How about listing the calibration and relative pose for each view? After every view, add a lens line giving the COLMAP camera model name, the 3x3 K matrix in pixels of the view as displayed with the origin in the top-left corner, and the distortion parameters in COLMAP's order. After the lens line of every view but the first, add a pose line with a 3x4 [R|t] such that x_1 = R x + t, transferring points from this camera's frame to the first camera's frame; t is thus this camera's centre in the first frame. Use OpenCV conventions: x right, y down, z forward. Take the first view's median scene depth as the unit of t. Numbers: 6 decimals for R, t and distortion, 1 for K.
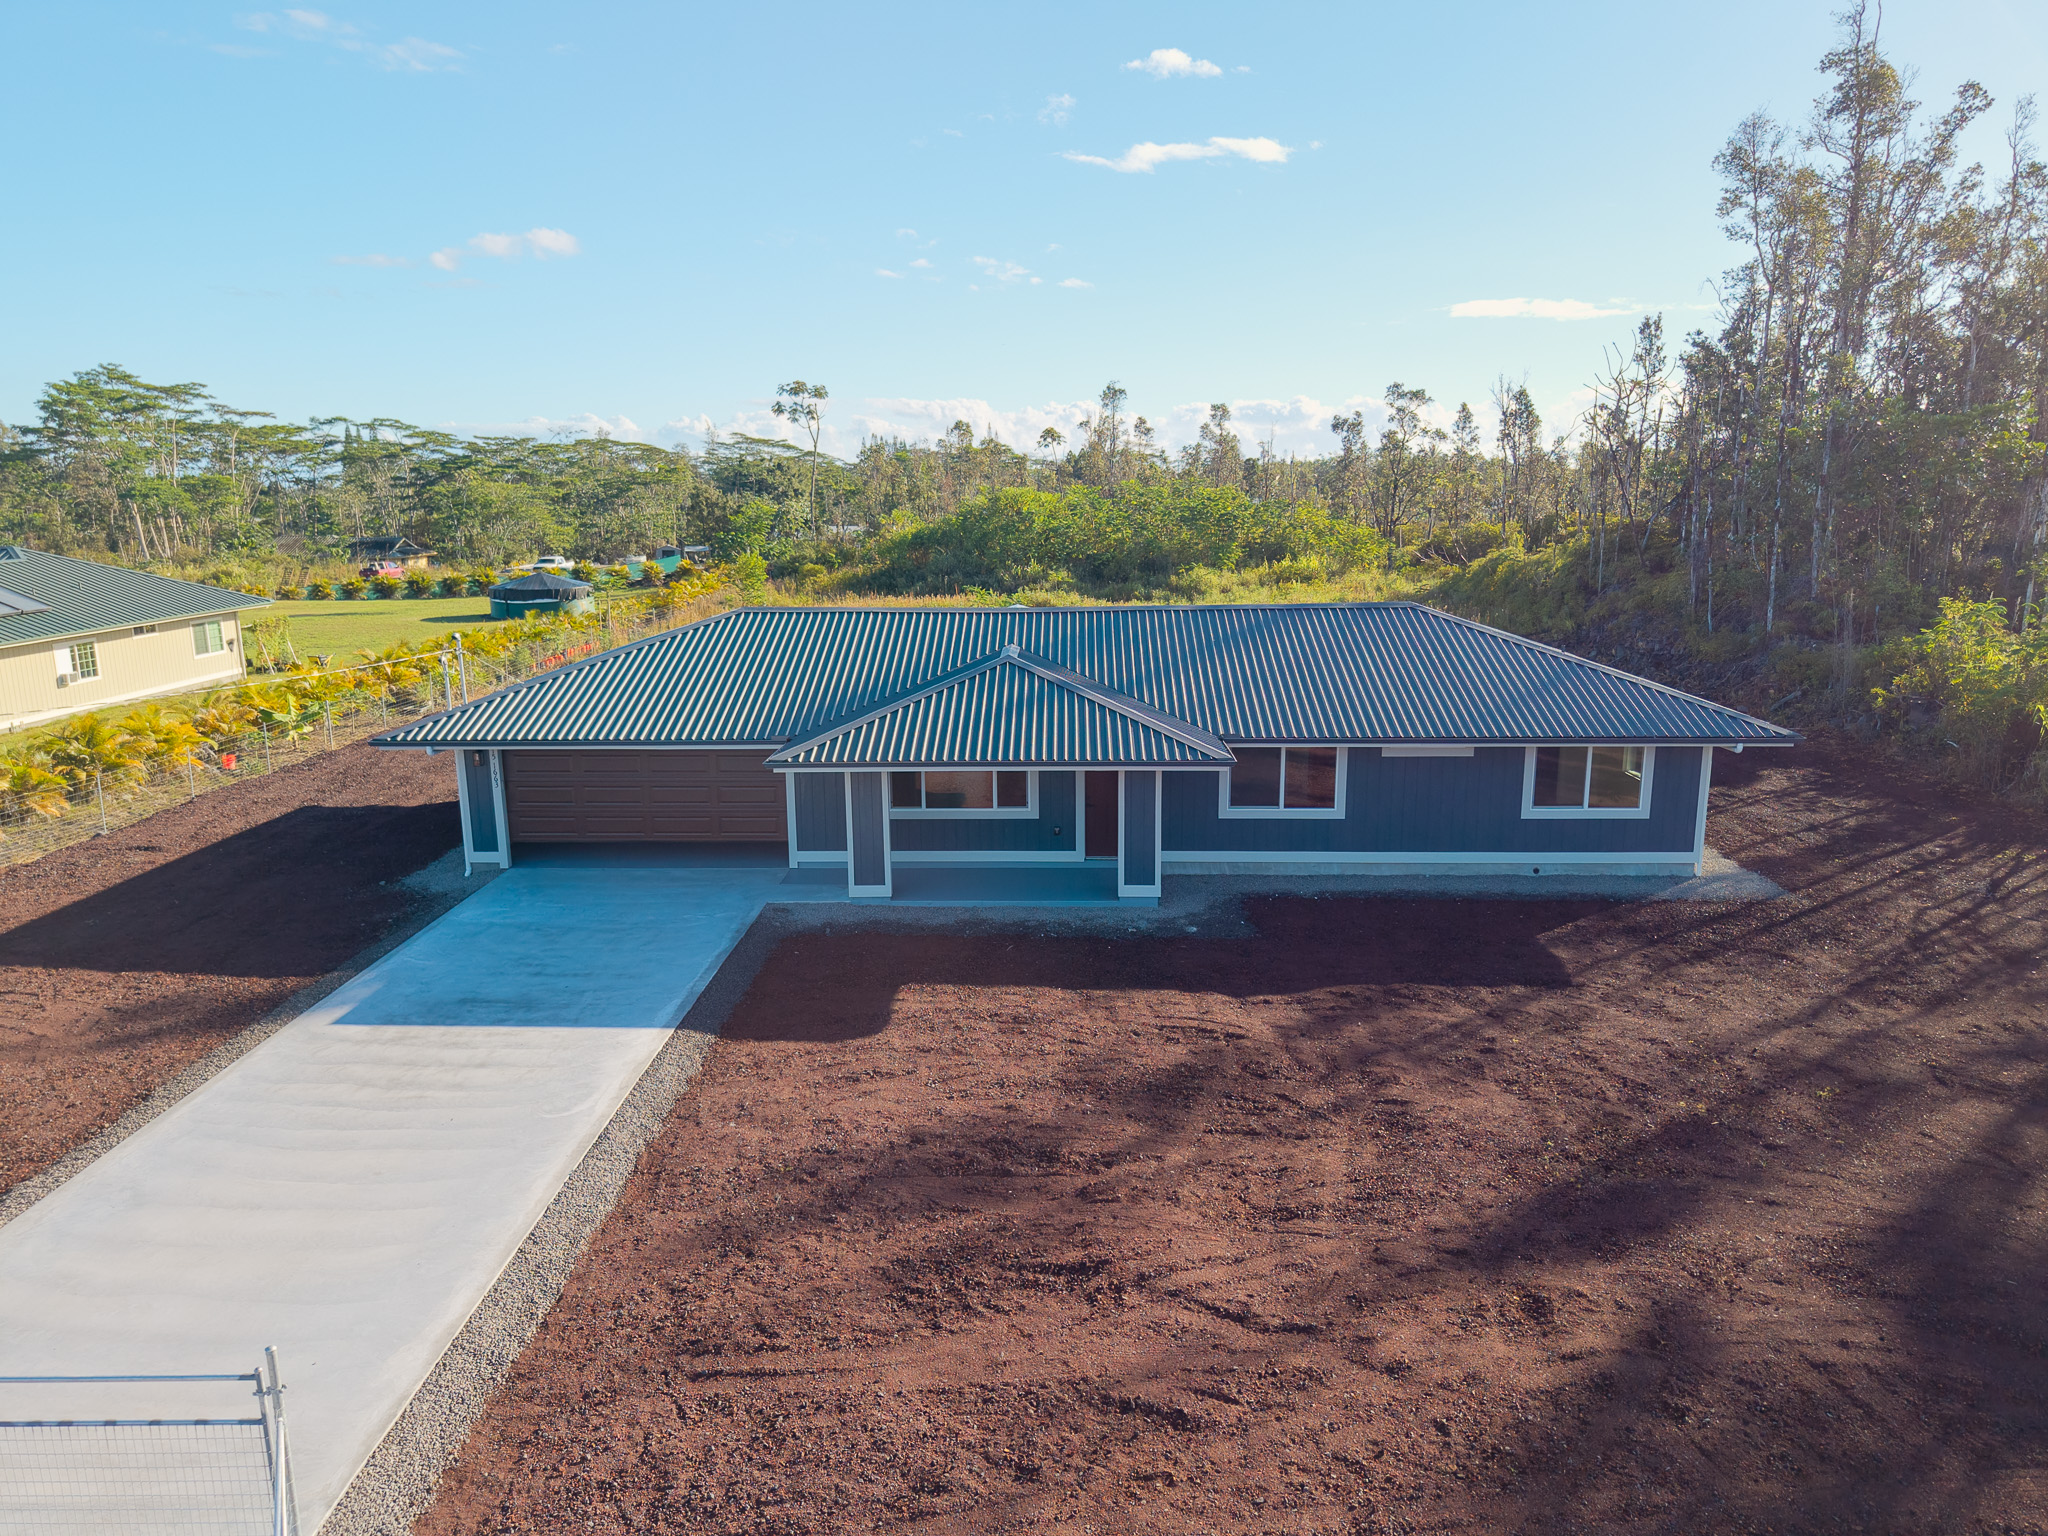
lens RADIAL K [[1384.5, 0, 1024.0], [0, 1384.5, 768.0], [0, 0, 1]] dist [0.049757, -0.048967]
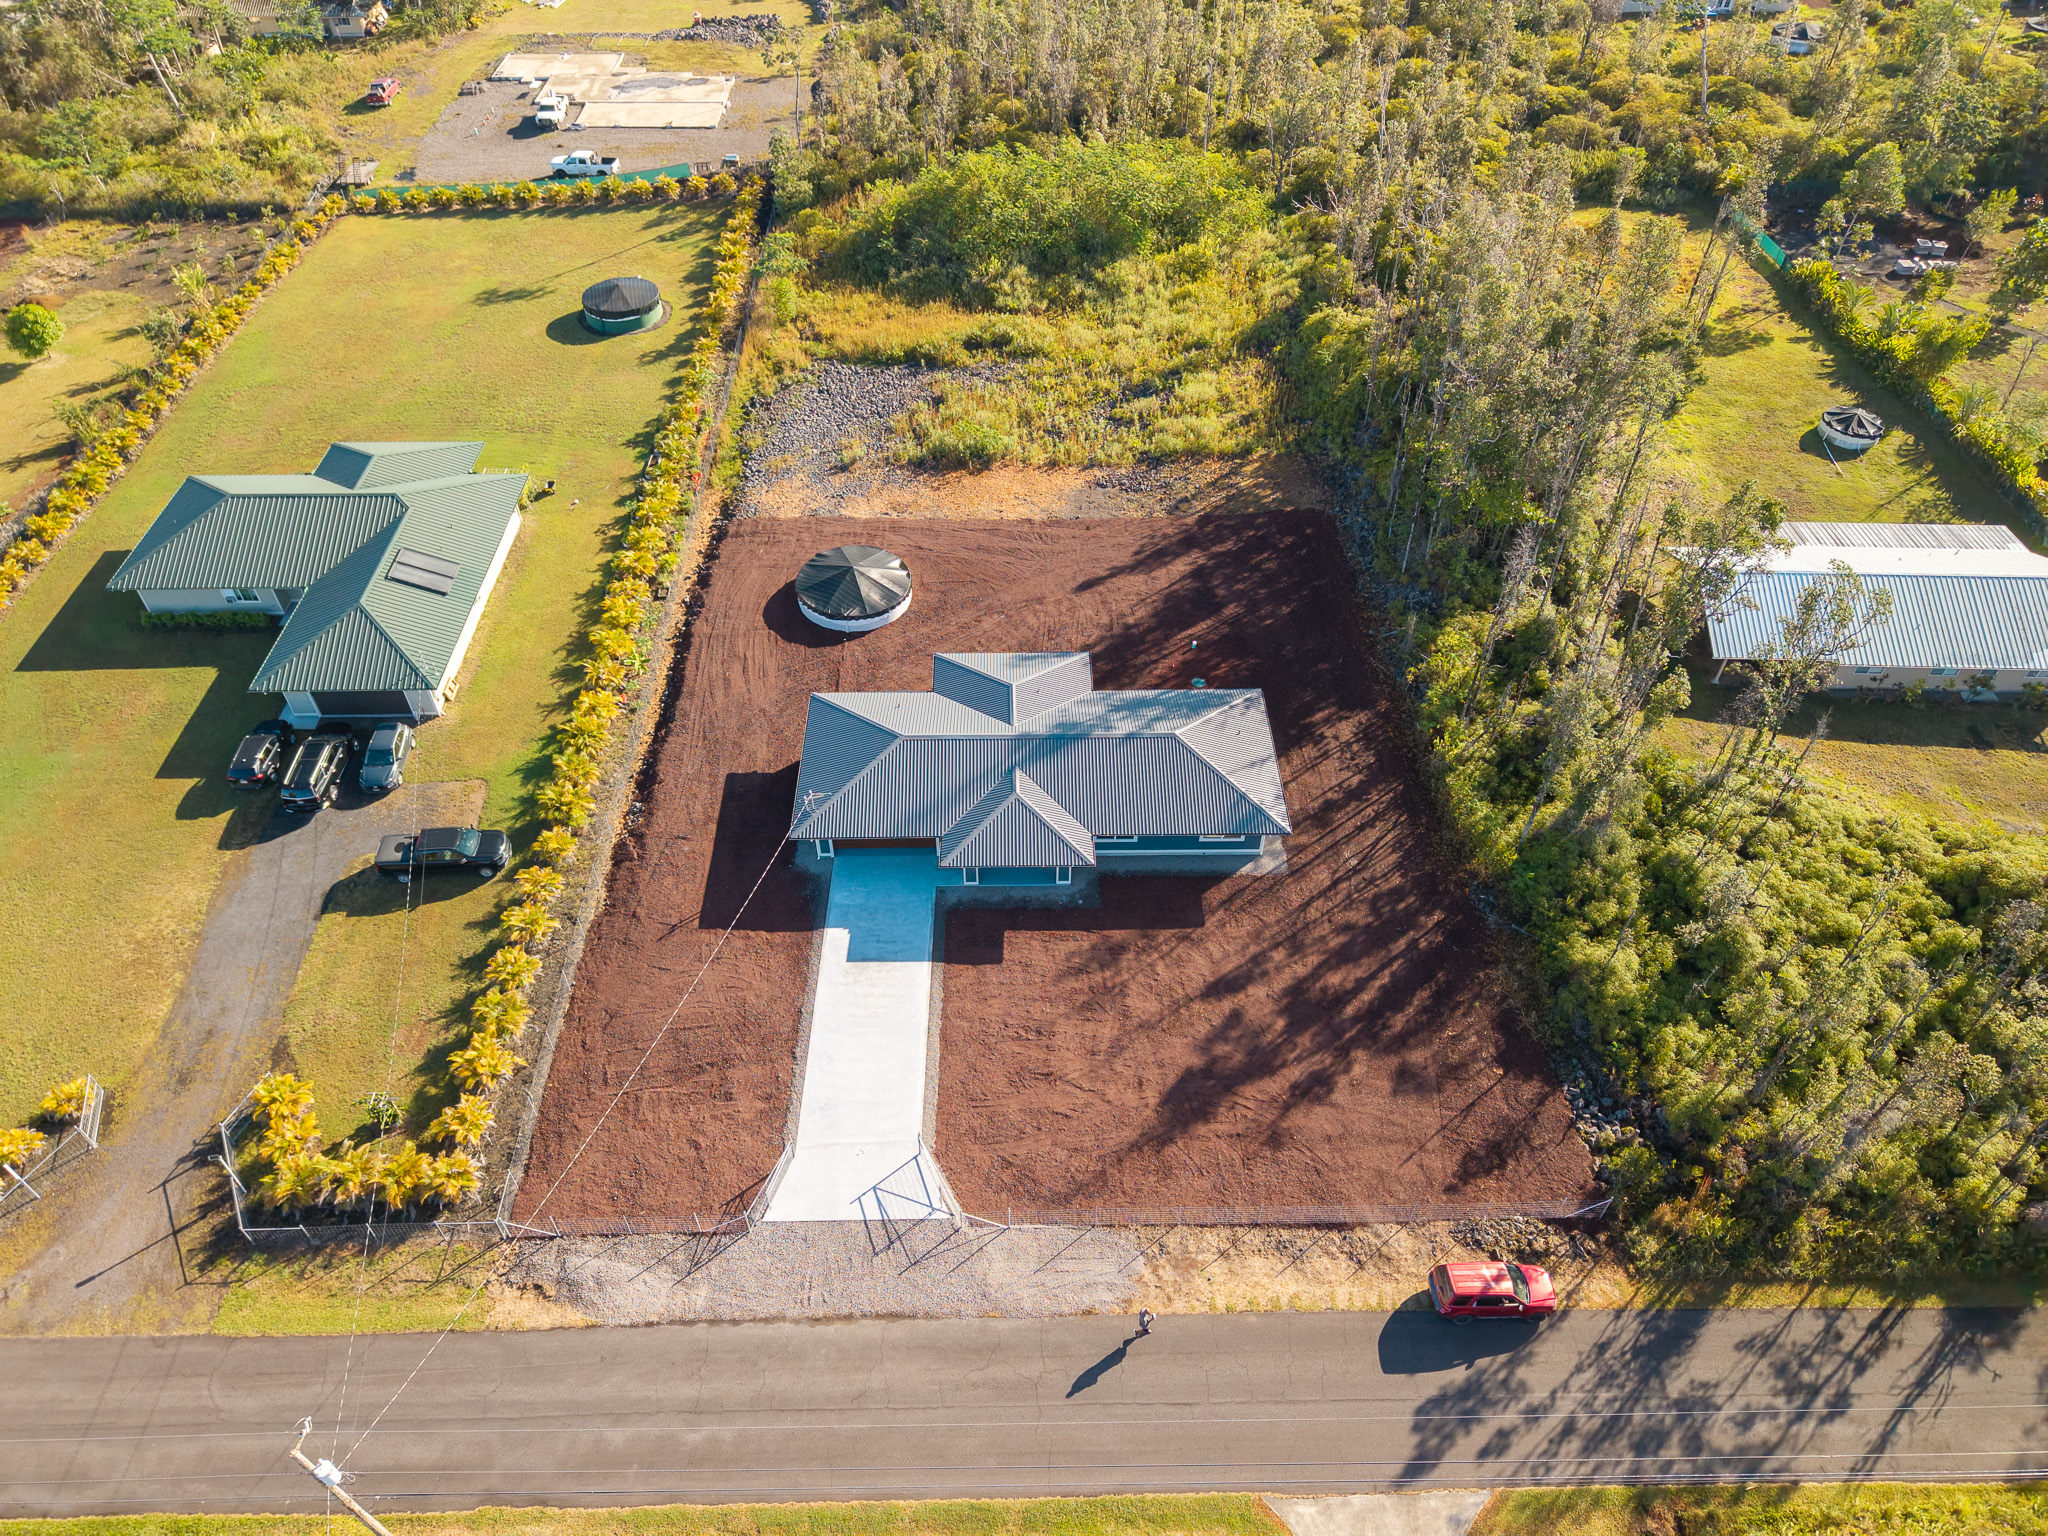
lens RADIAL K [[1380.1, 0, 1022.2], [0, 1380.1, 772.0], [0, 0, 1]] dist [0.020482, -0.009142]
pose [[0.998917, -0.025012, 0.039240, -0.135495], [-0.000439, 0.838152, 0.545436, -2.029747], [-0.046531, -0.544863, 0.837233, -1.568992]]
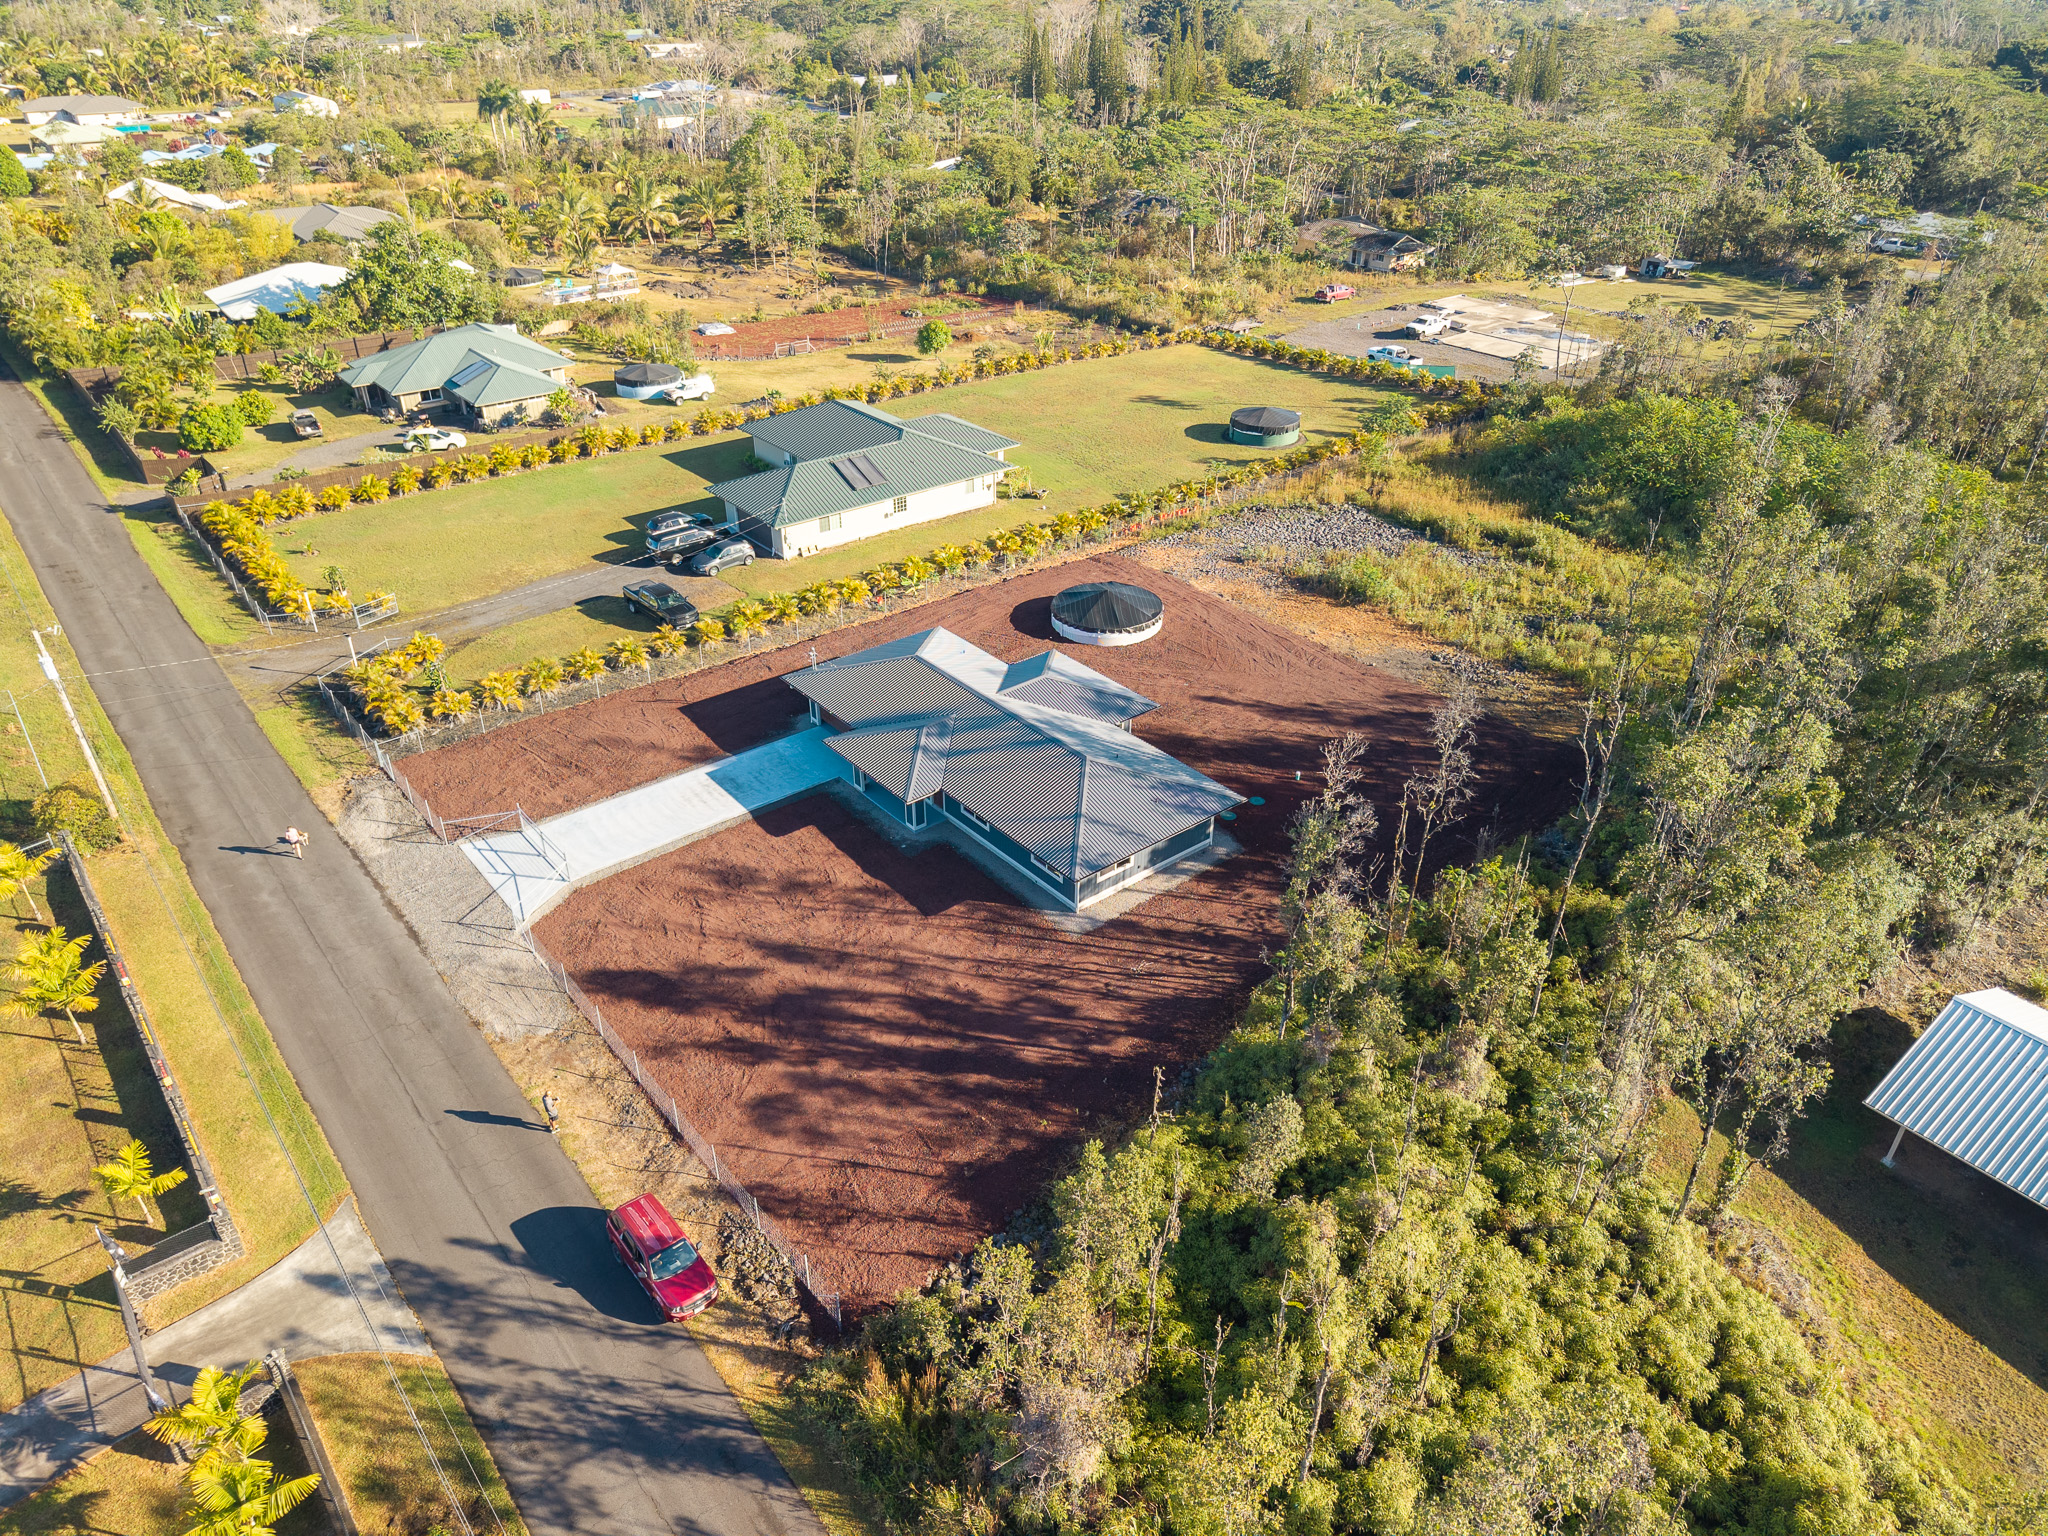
lens RADIAL K [[1355.1, 0, 1016.1], [0, 1355.1, 765.4], [0, 0, 1]] dist [0.035526, -0.004567]
pose [[0.652878, 0.398667, -0.644061, 2.393032], [-0.159849, 0.903653, 0.397314, -1.414833], [0.740404, -0.156445, 0.653702, -0.796014]]
